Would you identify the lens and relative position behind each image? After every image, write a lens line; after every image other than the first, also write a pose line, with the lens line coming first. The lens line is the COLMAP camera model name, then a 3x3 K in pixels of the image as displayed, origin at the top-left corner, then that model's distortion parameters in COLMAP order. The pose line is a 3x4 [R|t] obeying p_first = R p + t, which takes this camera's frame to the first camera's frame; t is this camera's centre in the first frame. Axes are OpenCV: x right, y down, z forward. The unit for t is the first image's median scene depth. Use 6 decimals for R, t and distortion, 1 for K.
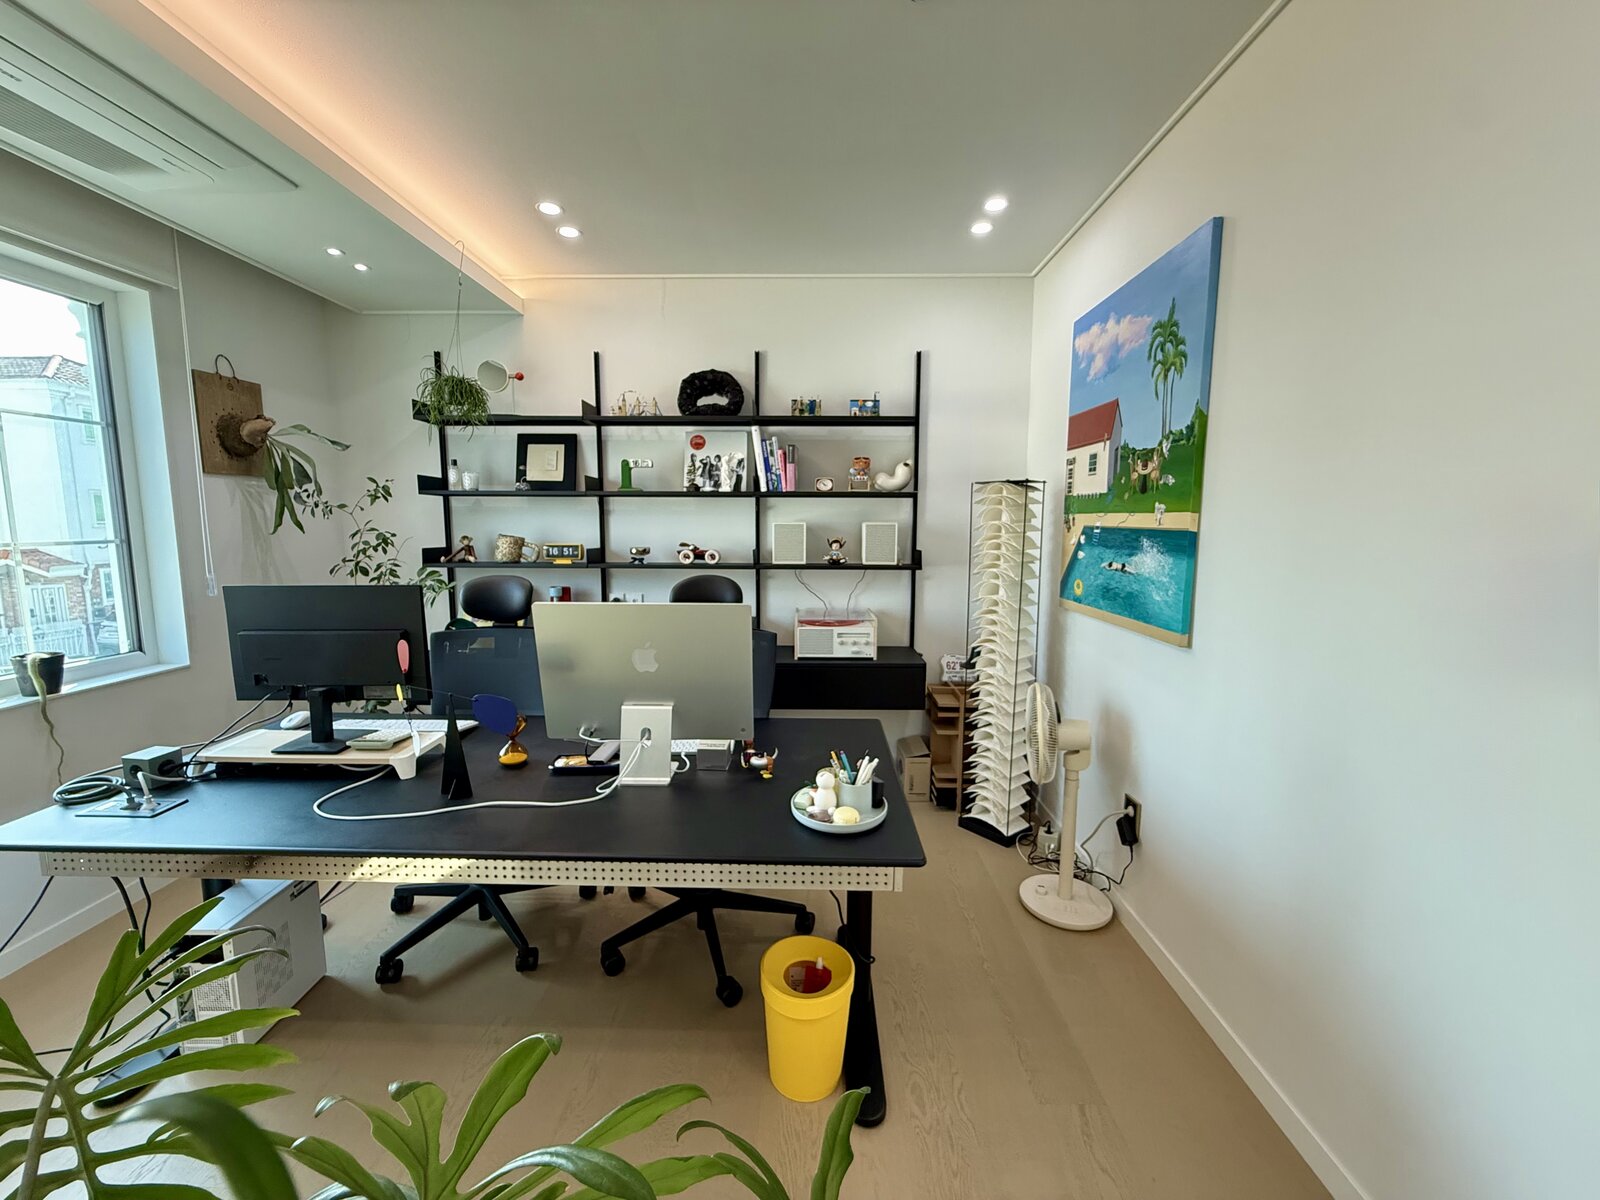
lens RADIAL K [[639.9, 0, 801.6], [0, 639.9, 596.2], [0, 0, 1]] dist [0.003742, 0.000116]
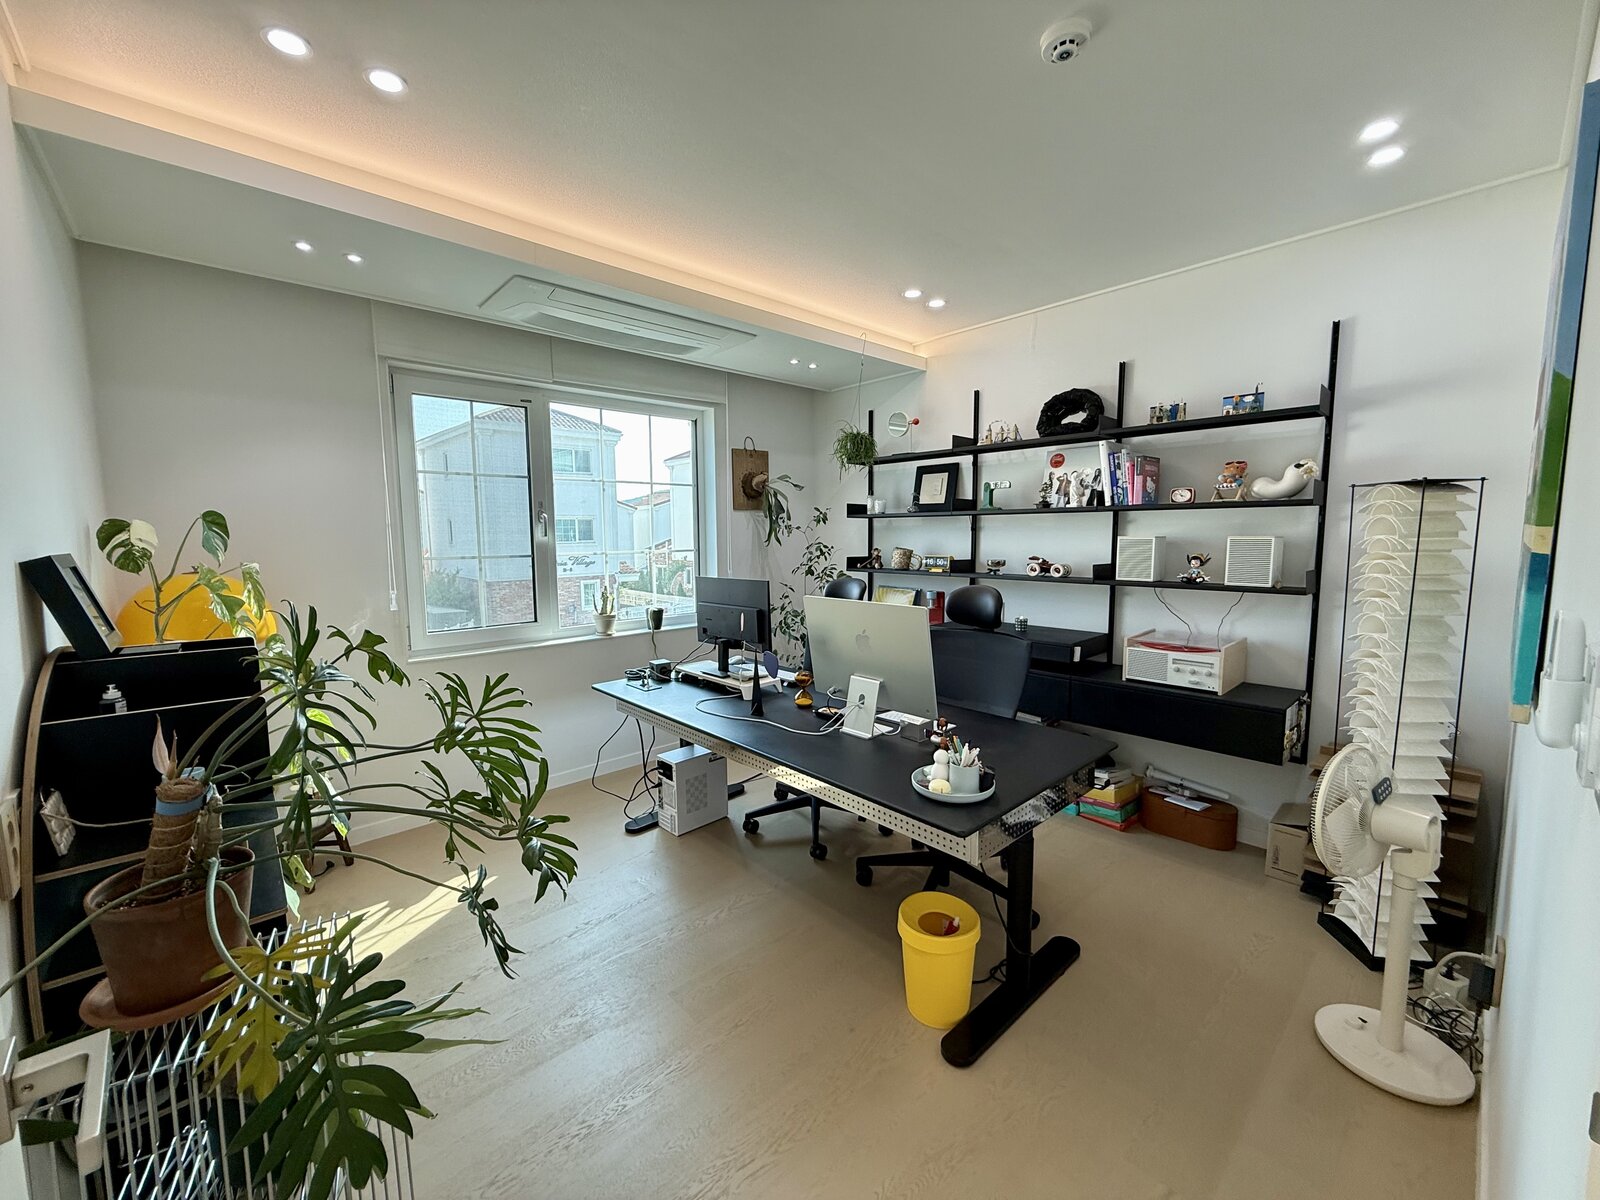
lens RADIAL K [[639.9, 0, 801.3], [0, 639.9, 594.9], [0, 0, 1]] dist [0.003742, 0.000116]
pose [[0.694619, 0.060637, -0.716818, 0.335171], [-0.074402, 0.997153, 0.012254, -0.004296], [0.715520, 0.044820, 0.697153, -0.017590]]
